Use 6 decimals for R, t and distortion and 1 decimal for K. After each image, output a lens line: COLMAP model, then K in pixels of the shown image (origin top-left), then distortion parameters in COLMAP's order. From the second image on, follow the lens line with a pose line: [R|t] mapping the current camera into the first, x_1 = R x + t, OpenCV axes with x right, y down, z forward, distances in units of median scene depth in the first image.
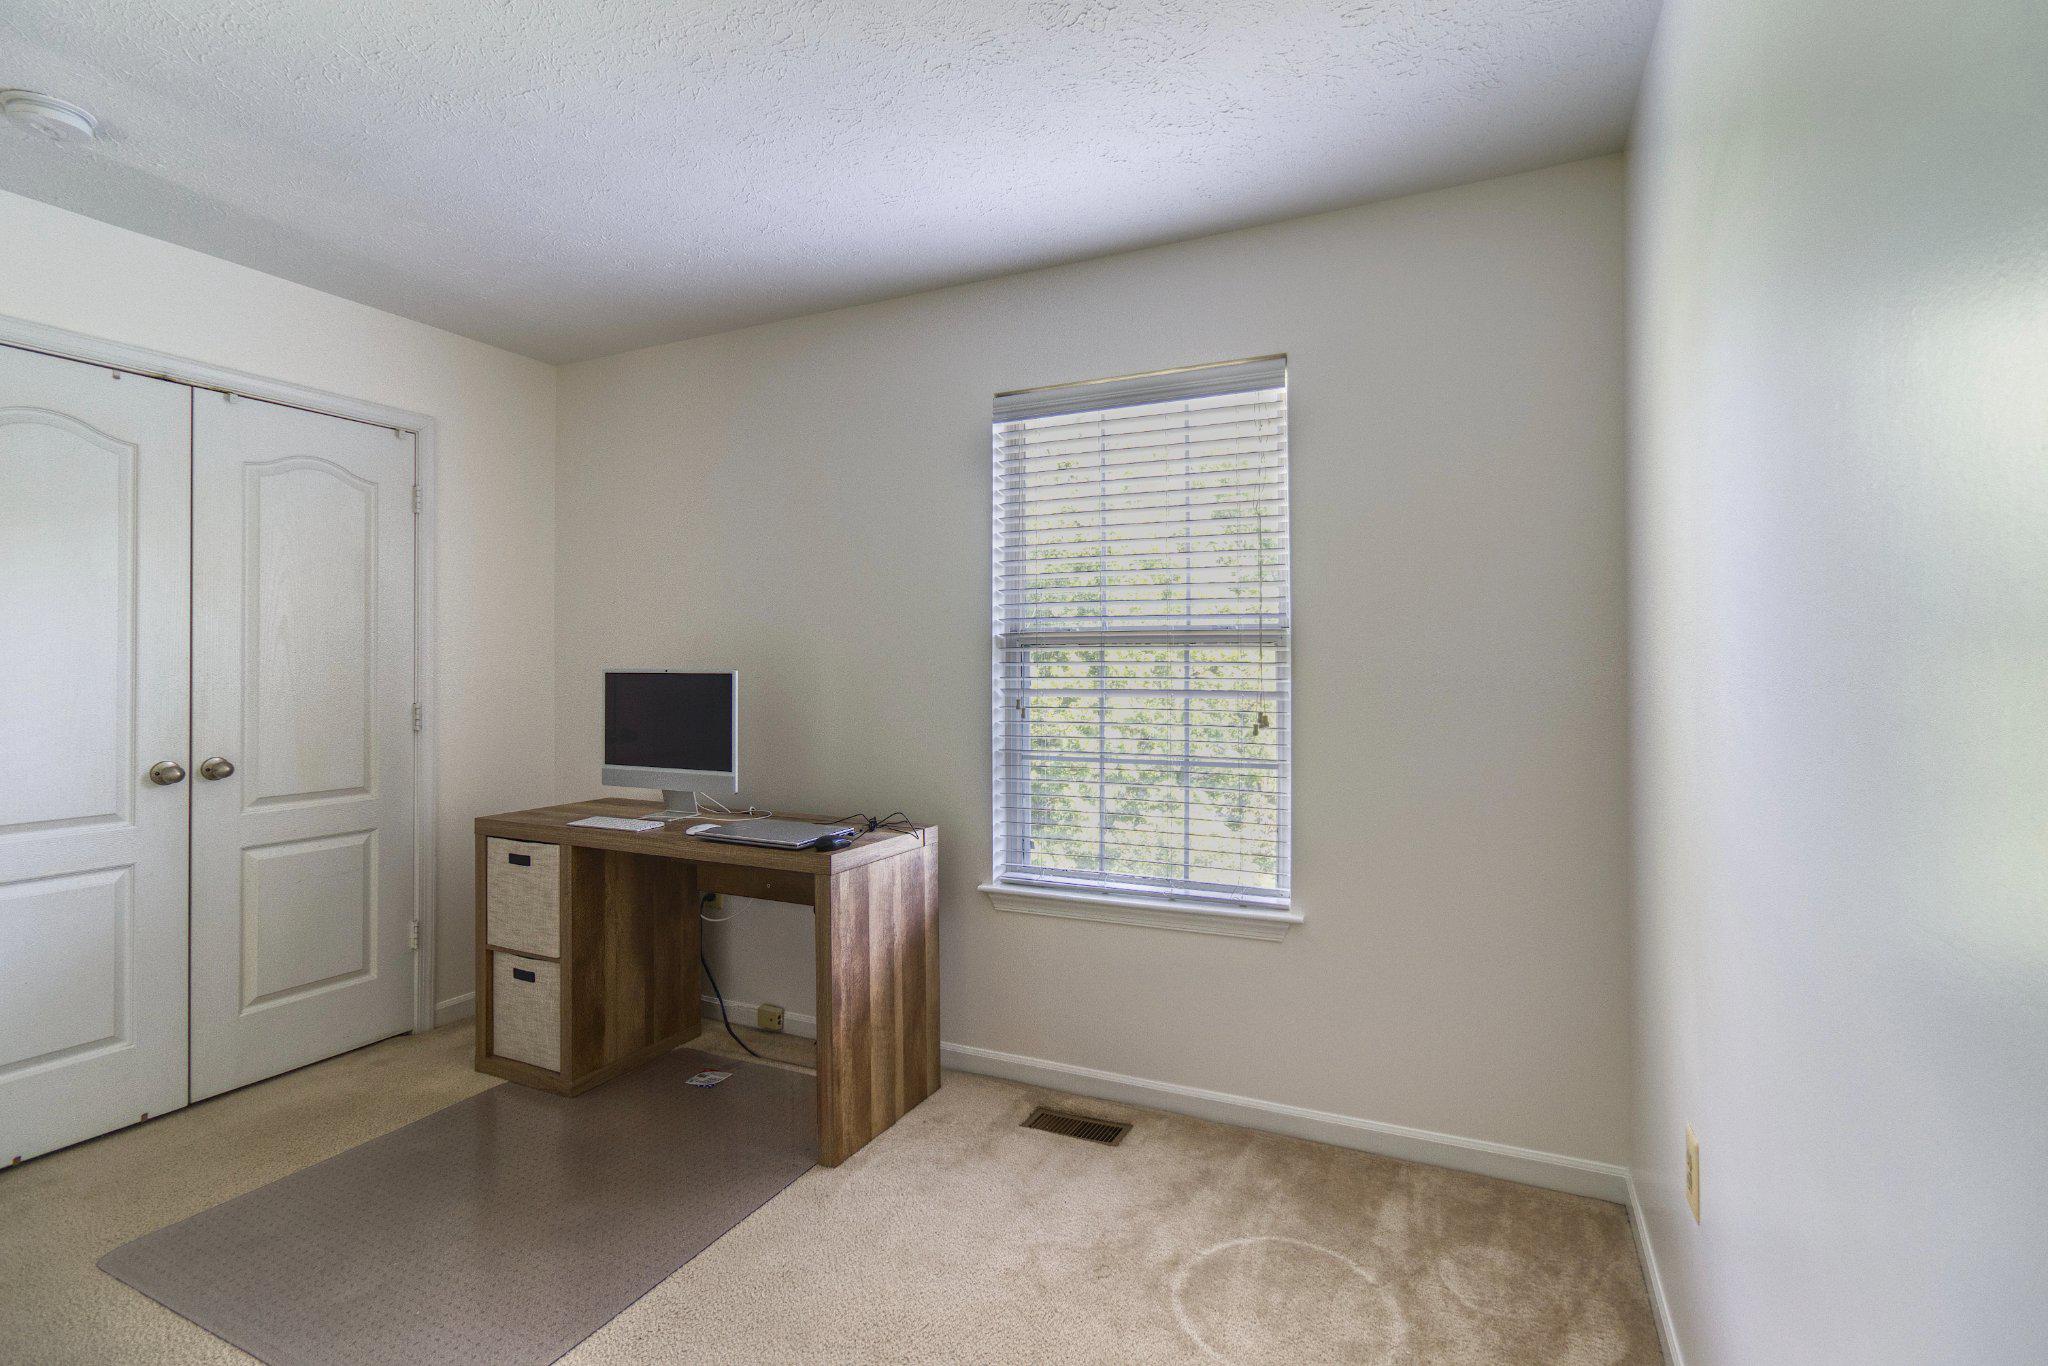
lens RADIAL K [[946.8, 0, 1022.7], [0, 946.8, 672.9], [0, 0, 1]] dist [-0.000432, 0.005083]
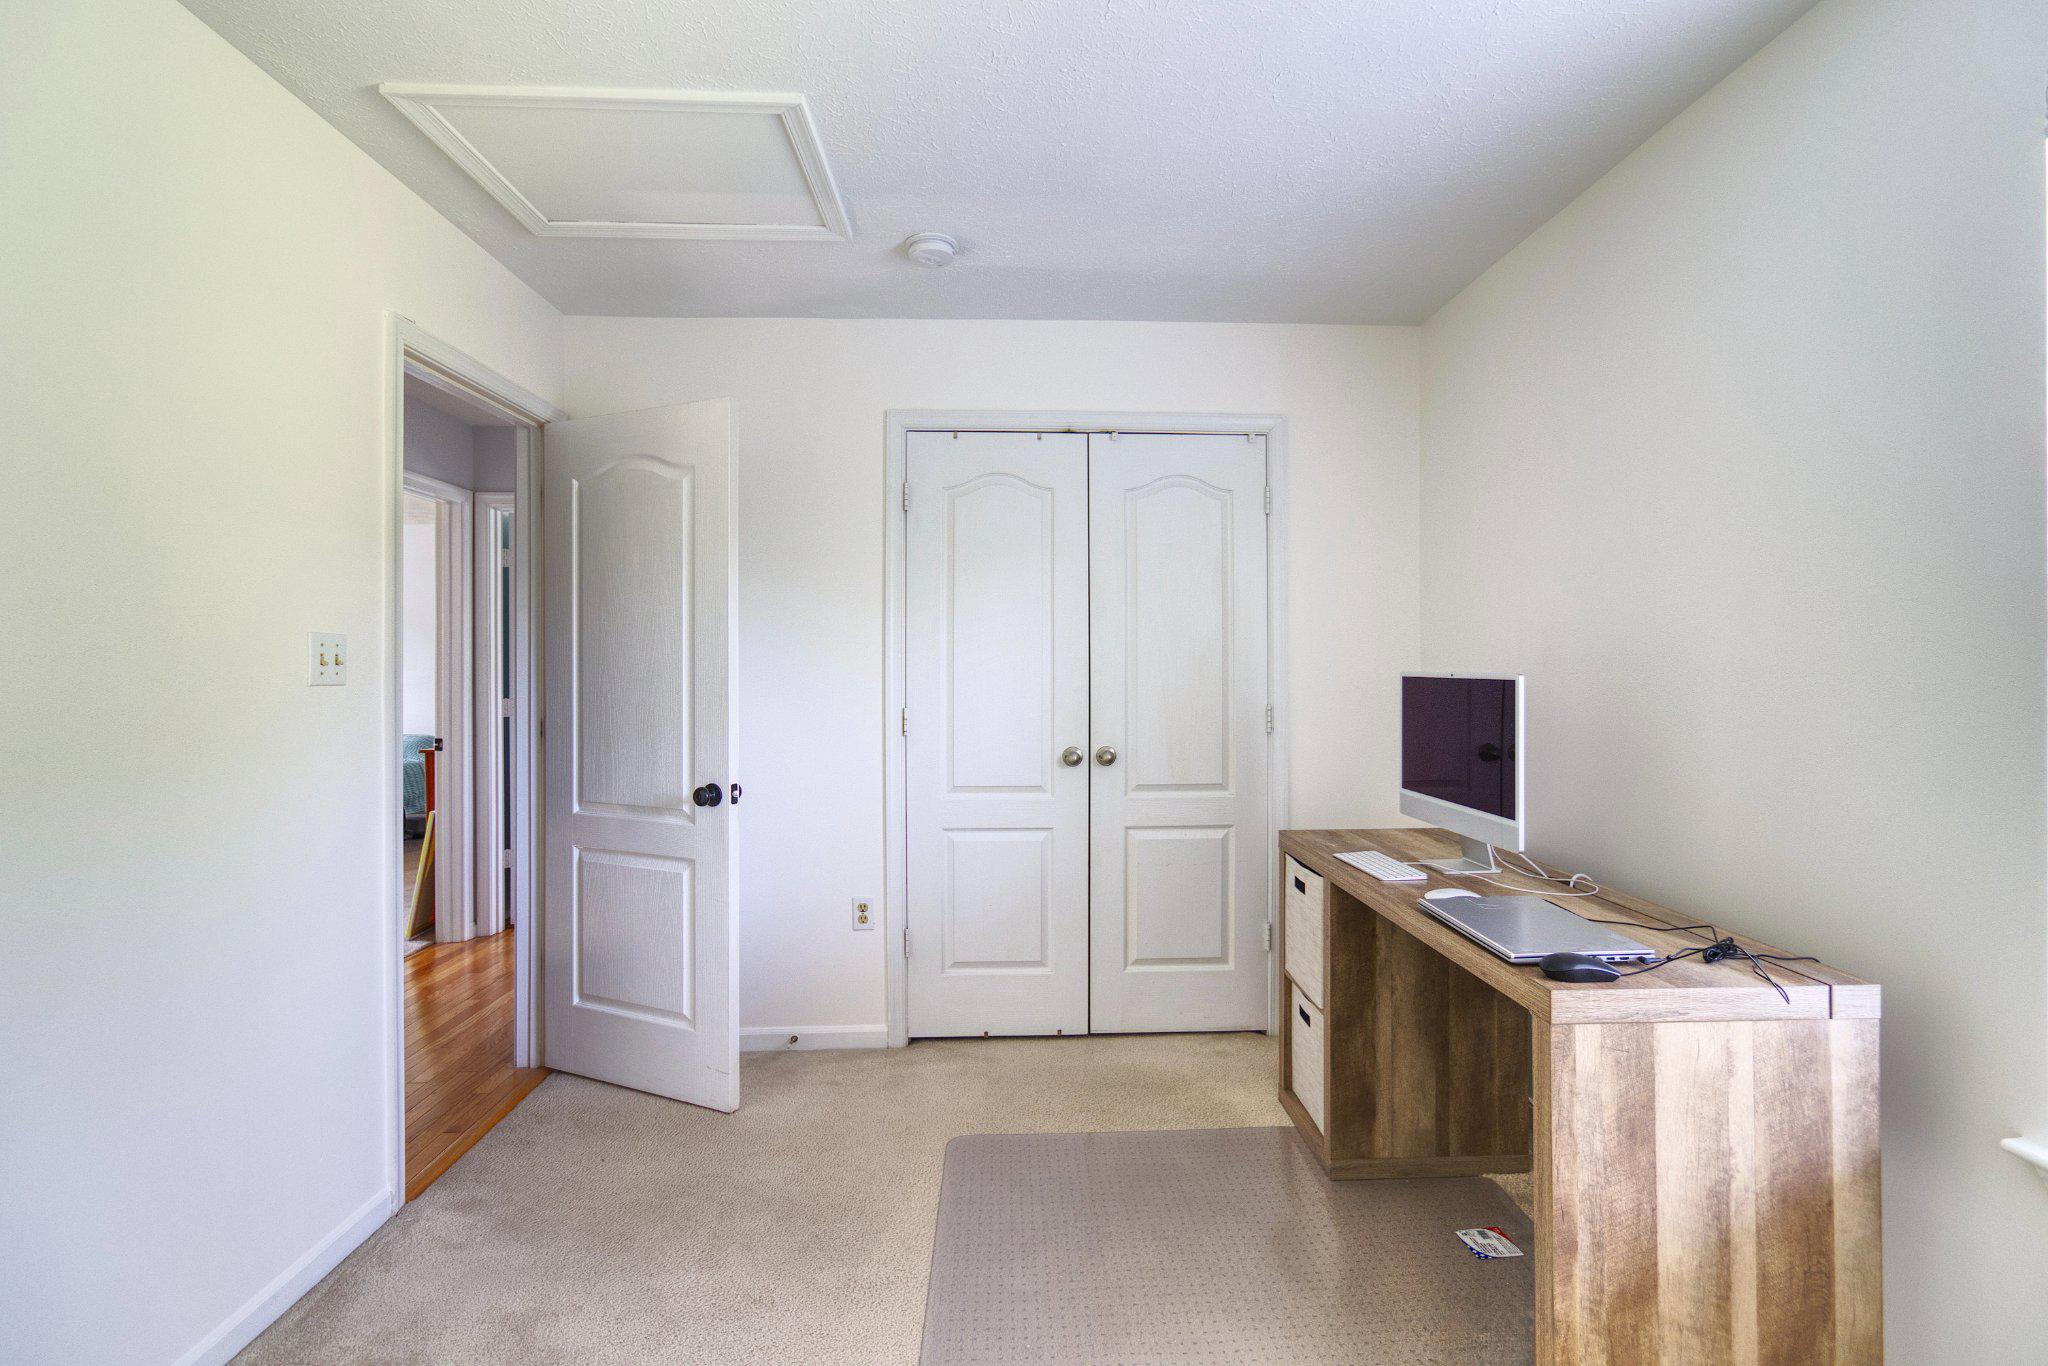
lens RADIAL K [[946.8, 0, 1029.2], [0, 946.8, 670.8], [0, 0, 1]] dist [-0.000432, 0.005083]
pose [[0.487292, 0.002851, -0.873234, 0.130352], [-0.001429, 0.999996, 0.002468, -0.007459], [0.873238, 0.000045, 0.487294, 0.355878]]
